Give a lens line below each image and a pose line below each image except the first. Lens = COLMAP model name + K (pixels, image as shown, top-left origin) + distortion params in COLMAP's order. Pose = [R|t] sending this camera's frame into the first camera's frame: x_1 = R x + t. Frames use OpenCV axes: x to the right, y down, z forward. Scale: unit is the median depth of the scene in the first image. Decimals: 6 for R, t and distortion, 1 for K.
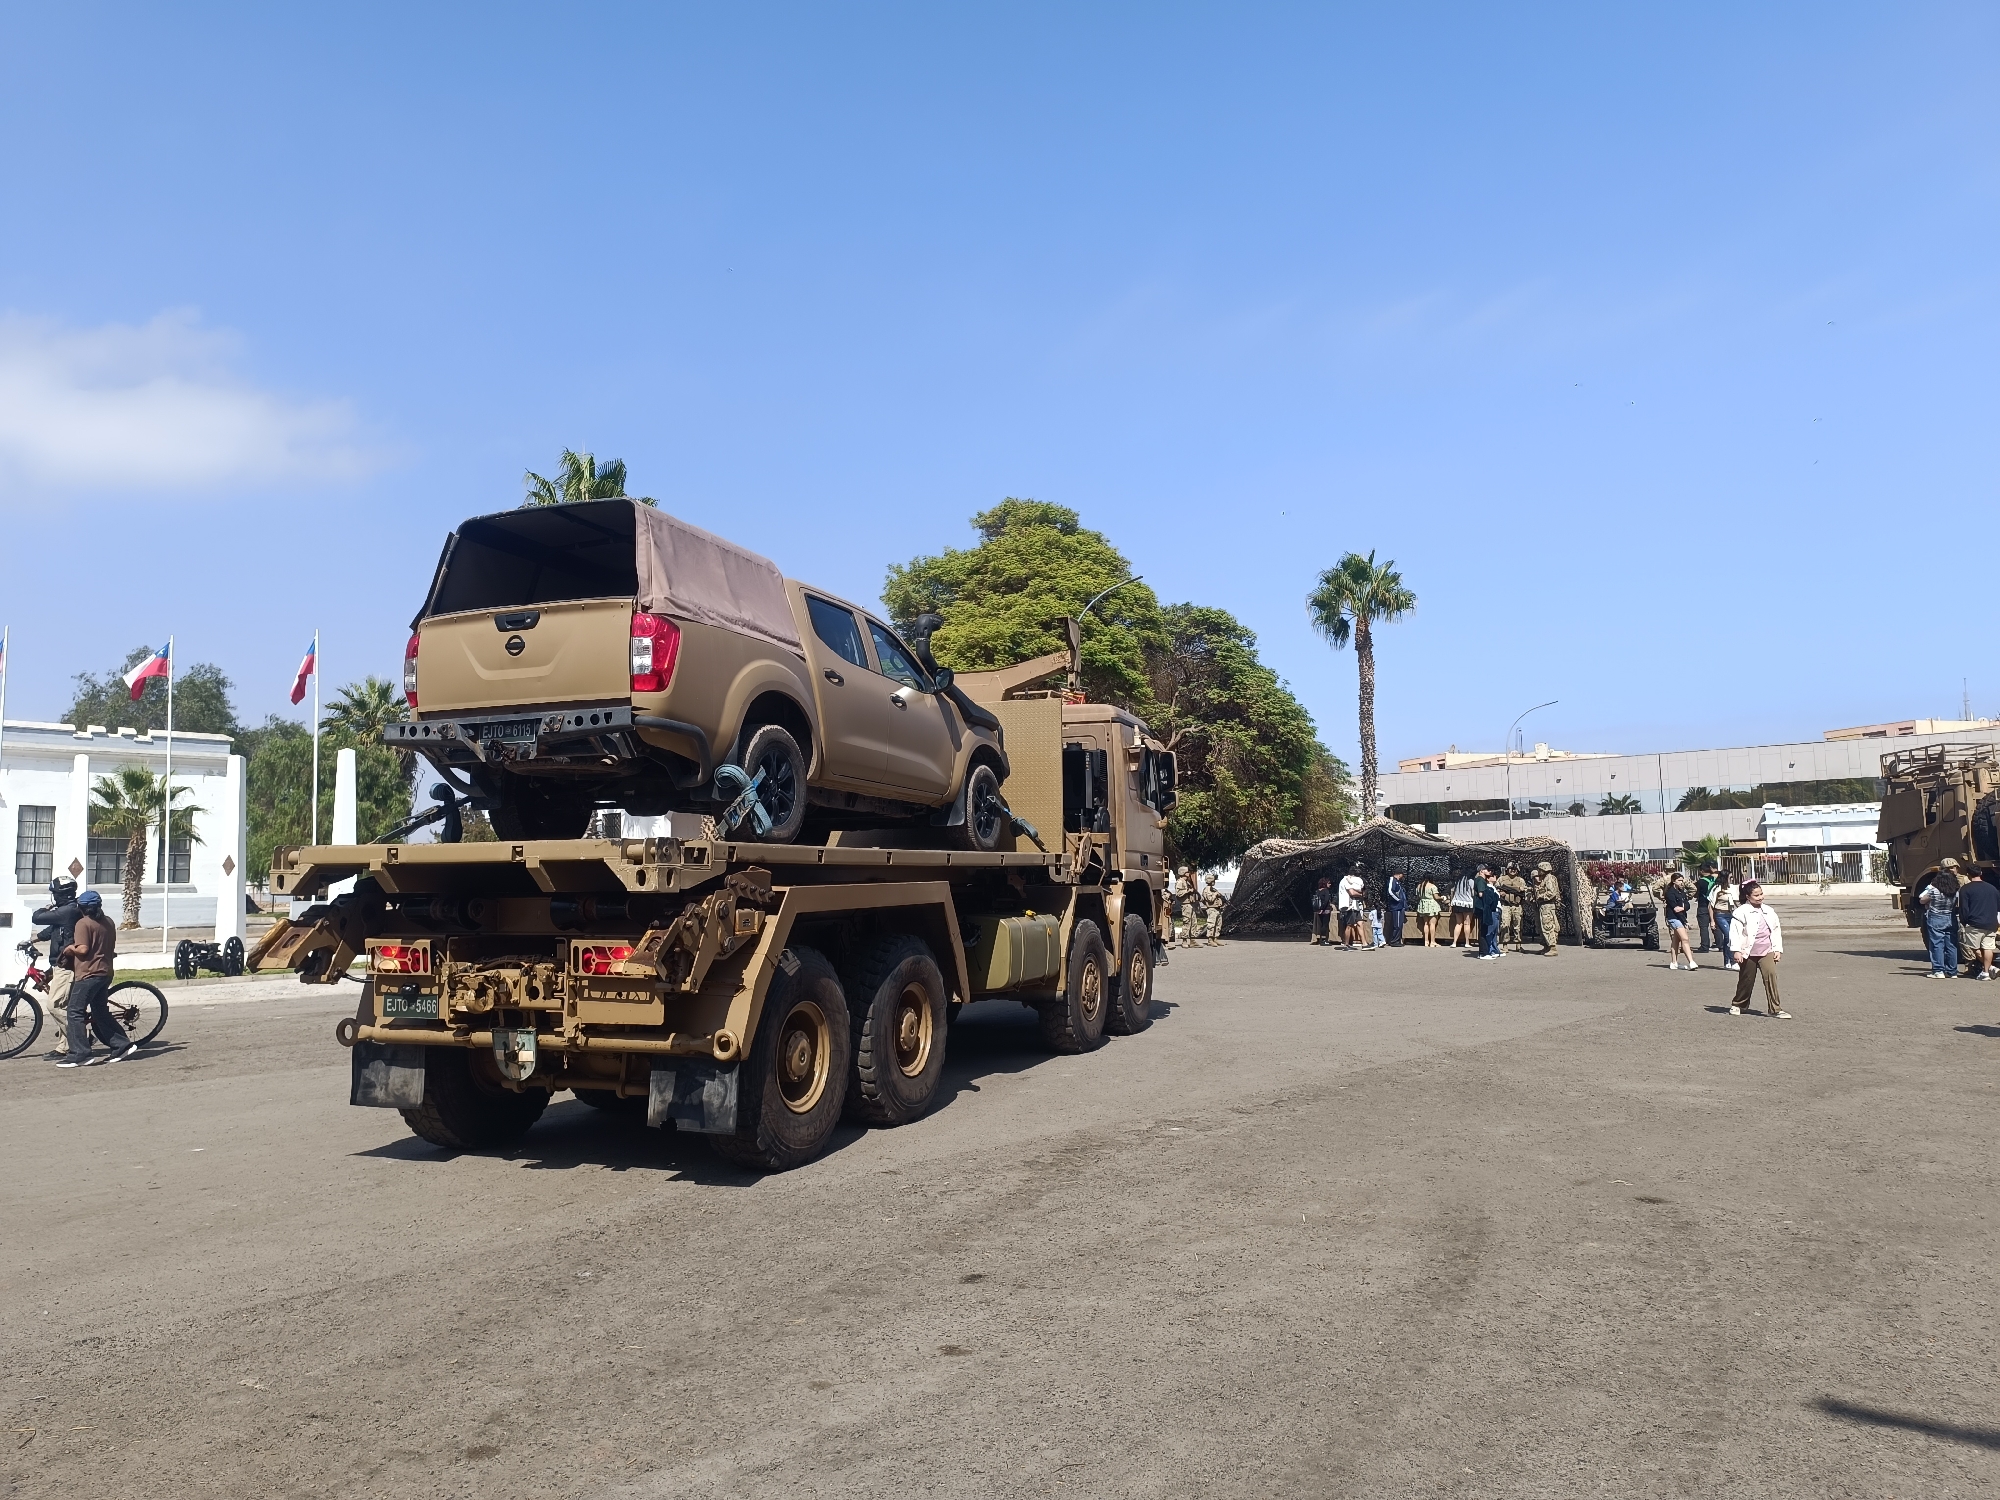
lens RADIAL K [[1265.2, 0, 1000.0], [0, 1265.2, 750.0], [0, 0, 1]] dist [0.055999, -0.059400]
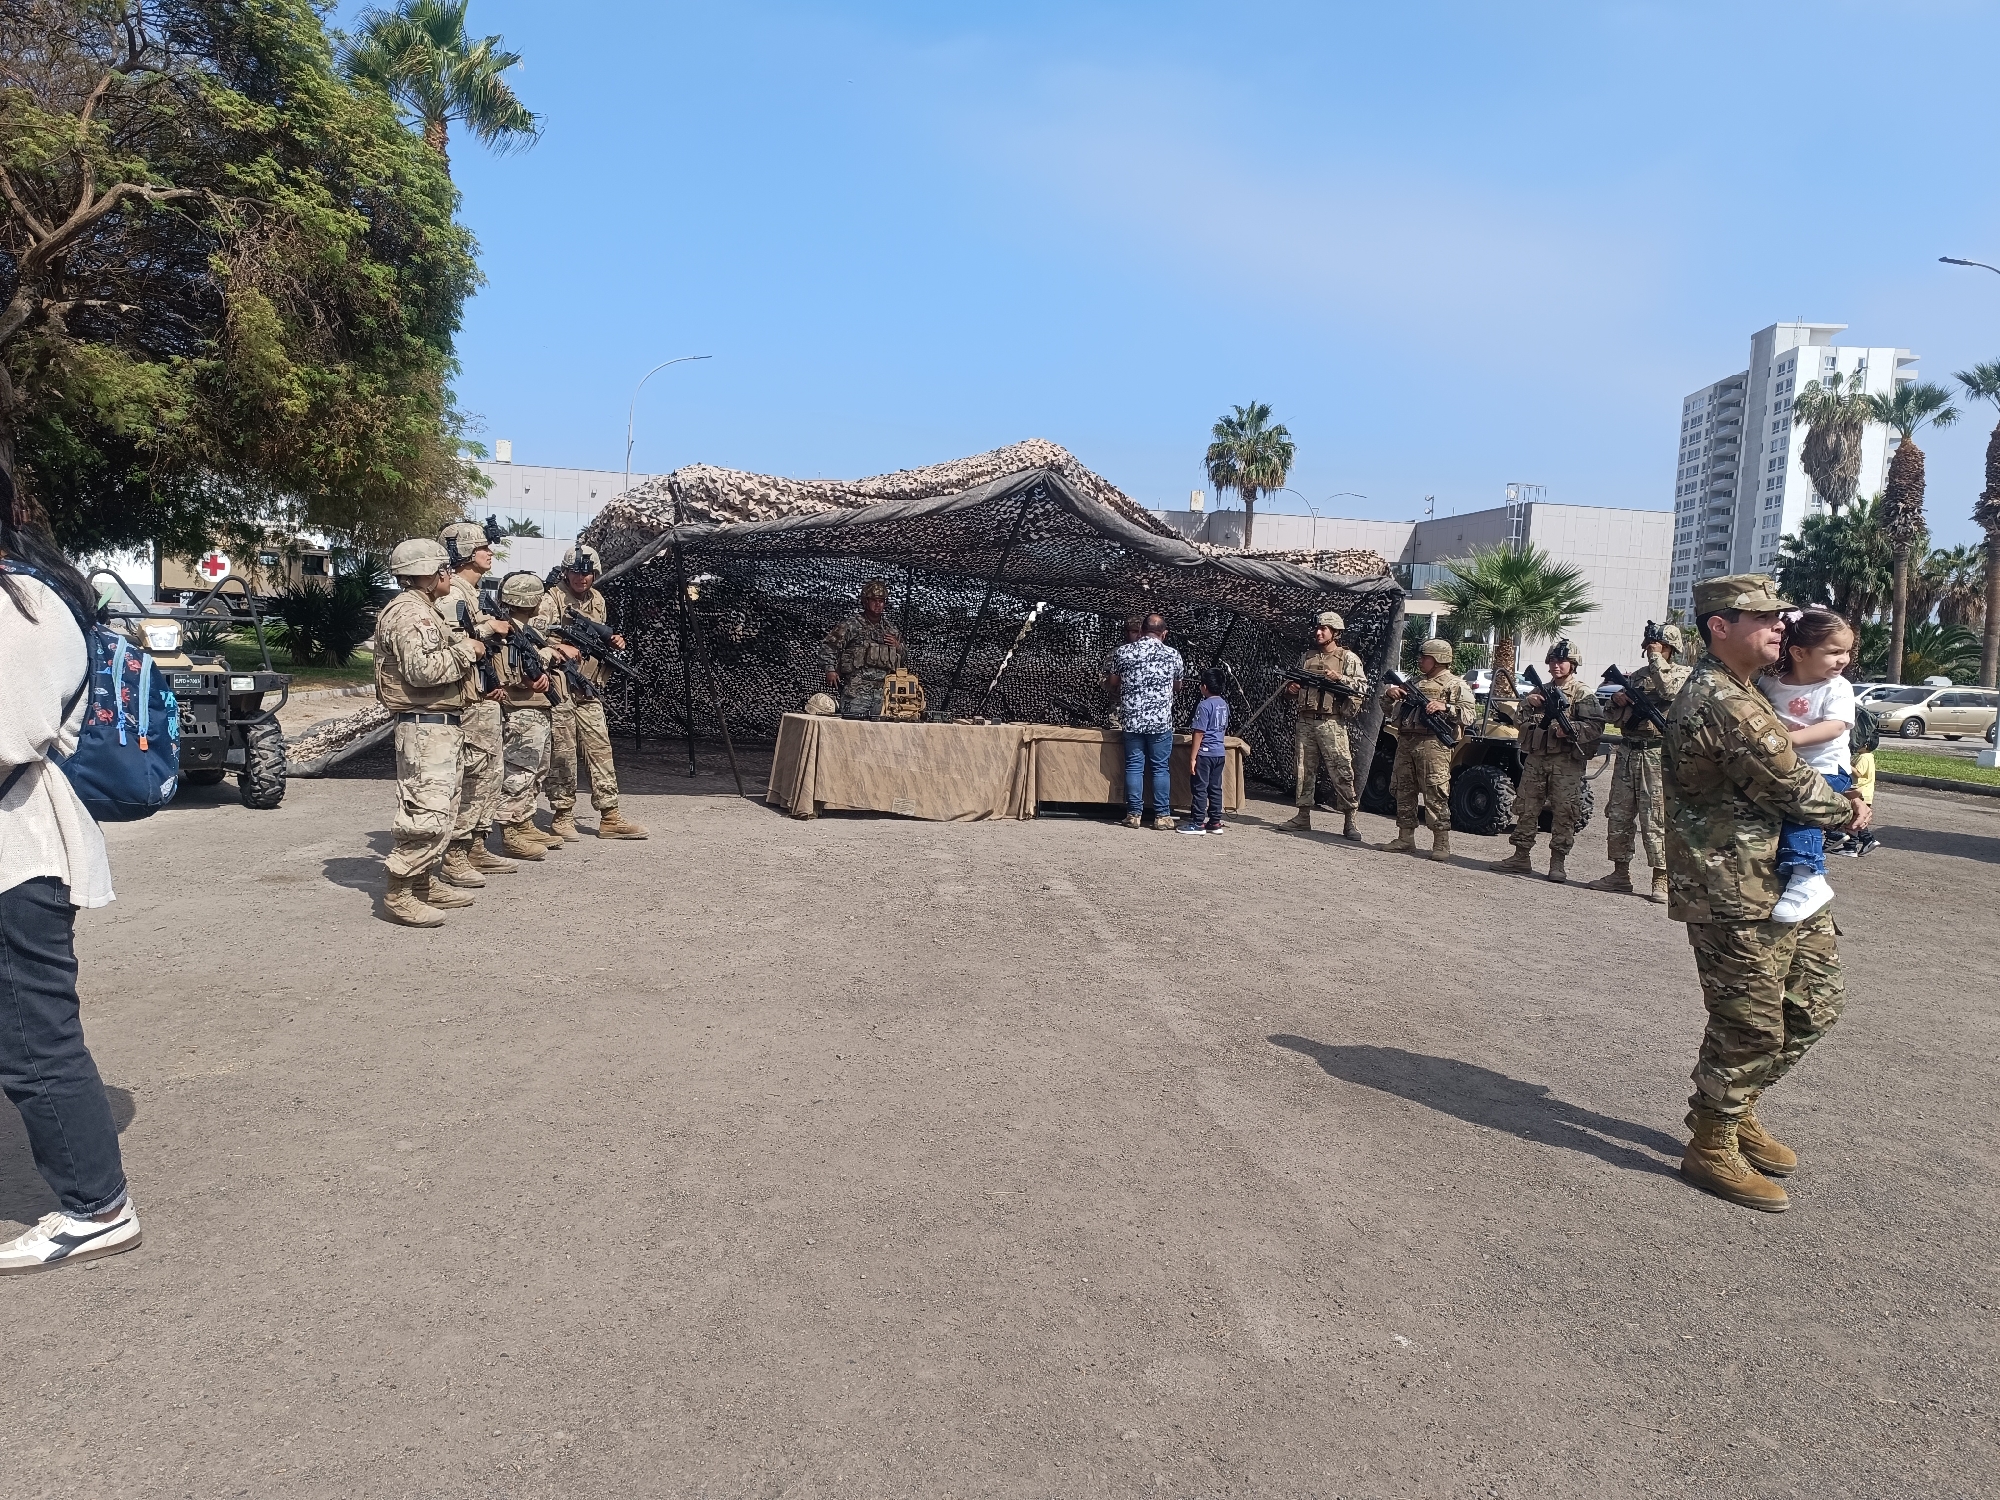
lens RADIAL K [[1265.2, 0, 1000.0], [0, 1265.2, 750.0], [0, 0, 1]] dist [0.055999, -0.059400]
pose [[0.661946, -0.027792, 0.749036, 0.027580], [-0.138198, 0.977655, 0.158404, 0.055891], [-0.736702, -0.208370, 0.643314, 0.552260]]
